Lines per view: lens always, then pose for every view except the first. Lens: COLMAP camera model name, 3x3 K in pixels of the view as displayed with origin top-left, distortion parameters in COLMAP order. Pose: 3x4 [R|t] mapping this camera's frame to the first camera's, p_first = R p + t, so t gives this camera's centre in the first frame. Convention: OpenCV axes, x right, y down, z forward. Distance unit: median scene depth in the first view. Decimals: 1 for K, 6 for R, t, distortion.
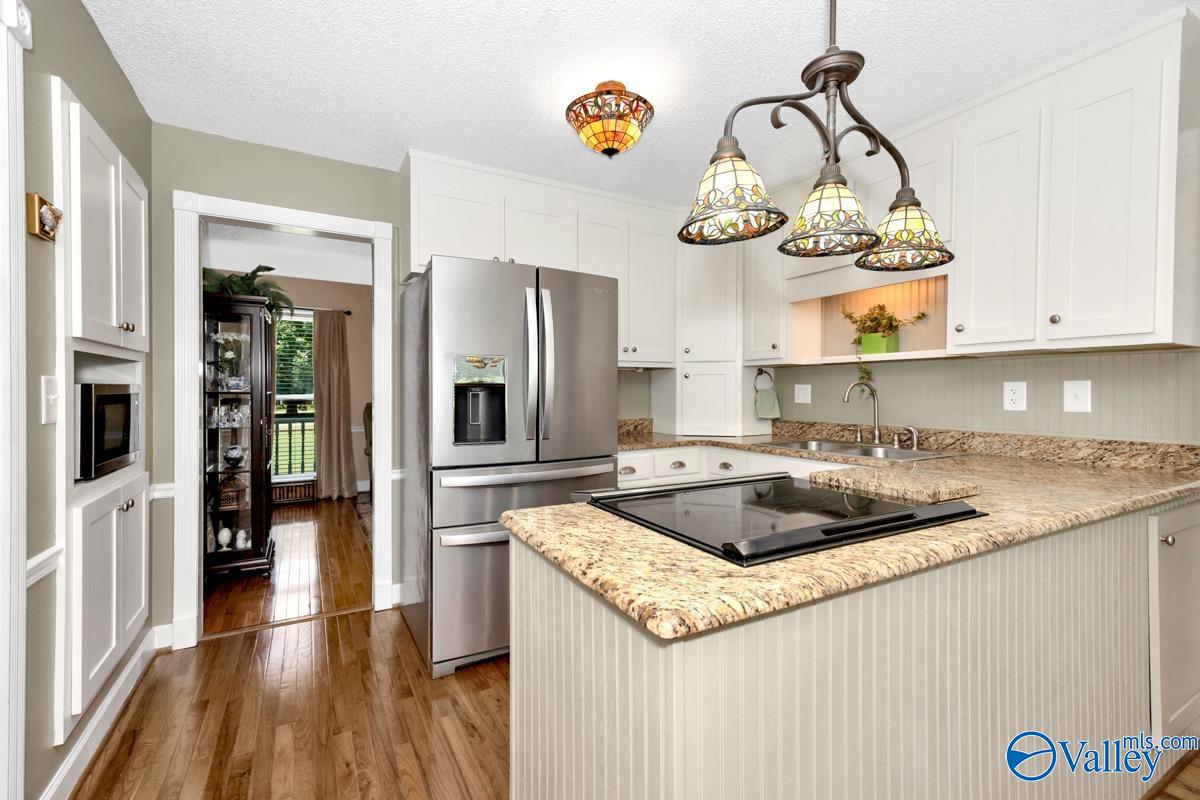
lens RADIAL K [[542.3, 0, 612.4], [0, 542.3, 394.2], [0, 0, 1]] dist [-0.002621, -0.000063]
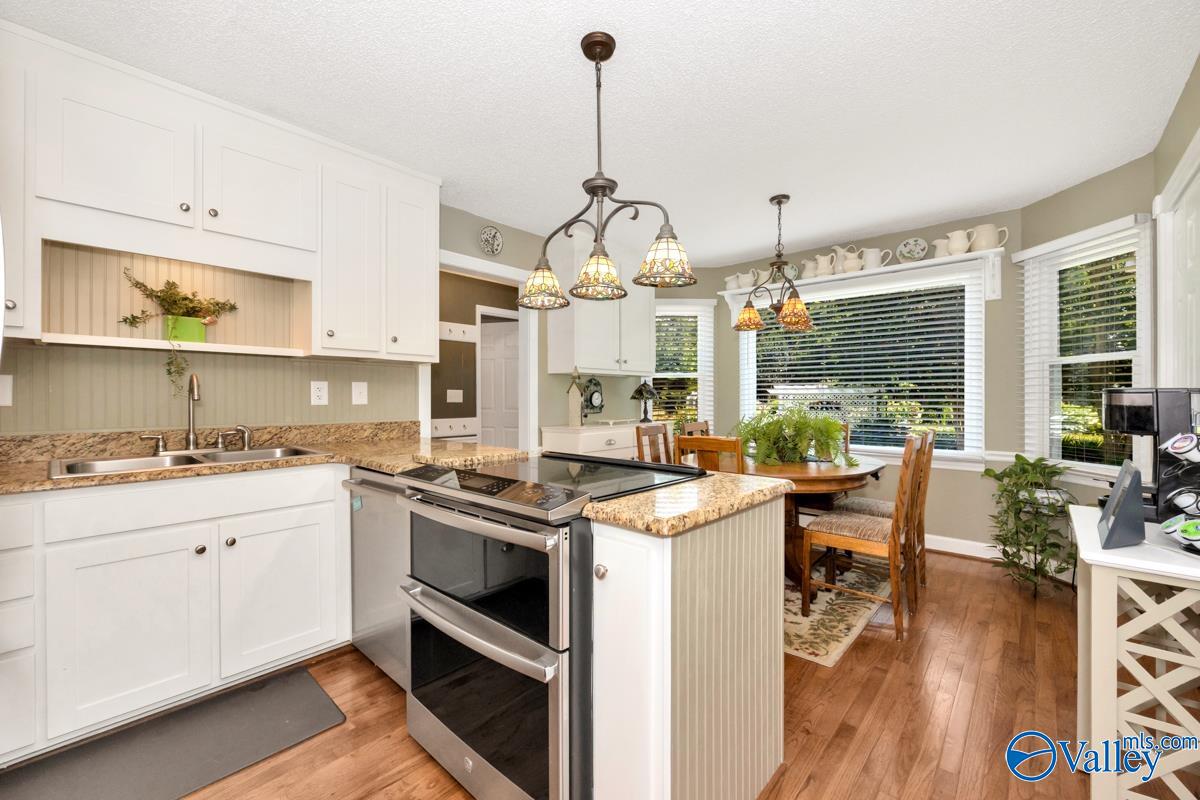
lens RADIAL K [[484.1, 0, 603.1], [0, 484.1, 397.6], [0, 0, 1]] dist [0.000704, 0.000746]
pose [[-0.319973, -0.001977, 0.947425, -0.492590], [0.006669, 0.999968, 0.004339, 0.013389], [-0.947403, 0.007706, -0.319949, 0.751547]]
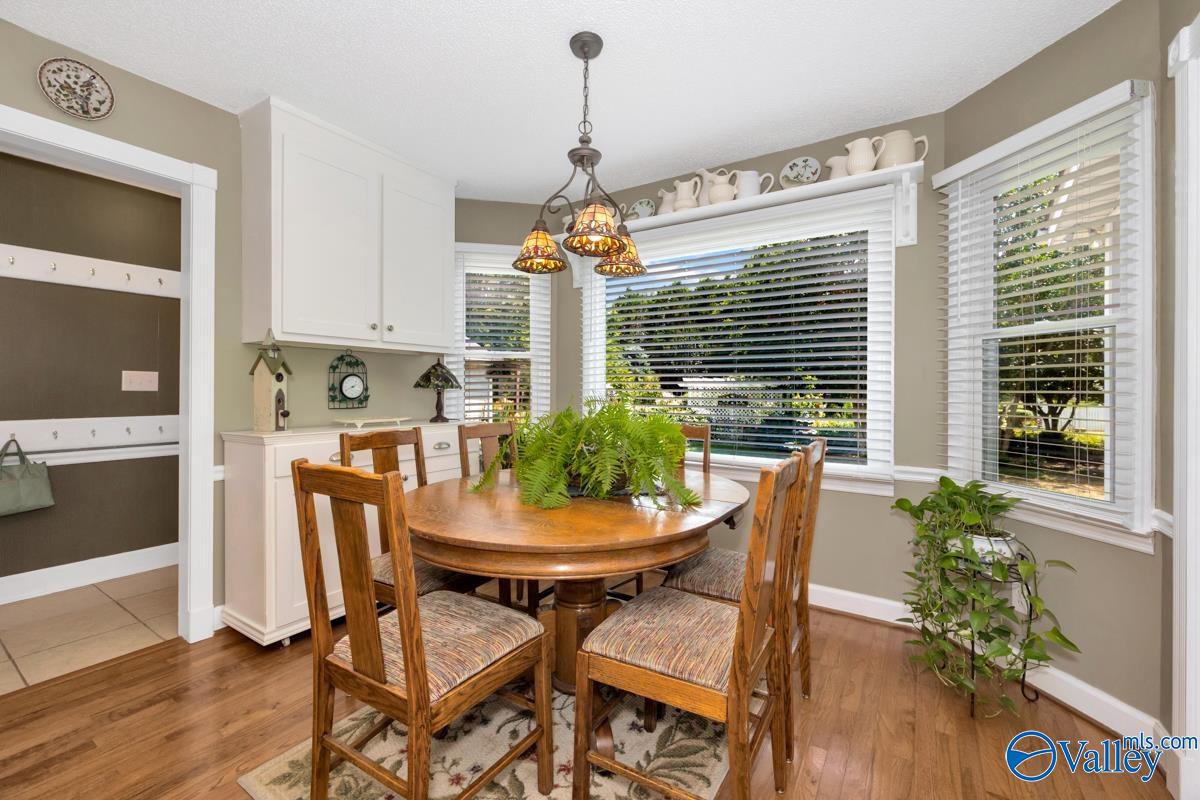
lens RADIAL K [[484.1, 0, 611.5], [0, 484.1, 389.9], [0, 0, 1]] dist [0.000704, 0.000746]
pose [[-0.472053, -0.005729, 0.881552, -0.338659], [-0.001427, 0.999983, 0.005734, 0.018447], [-0.881569, 0.001448, -0.472053, 0.537068]]
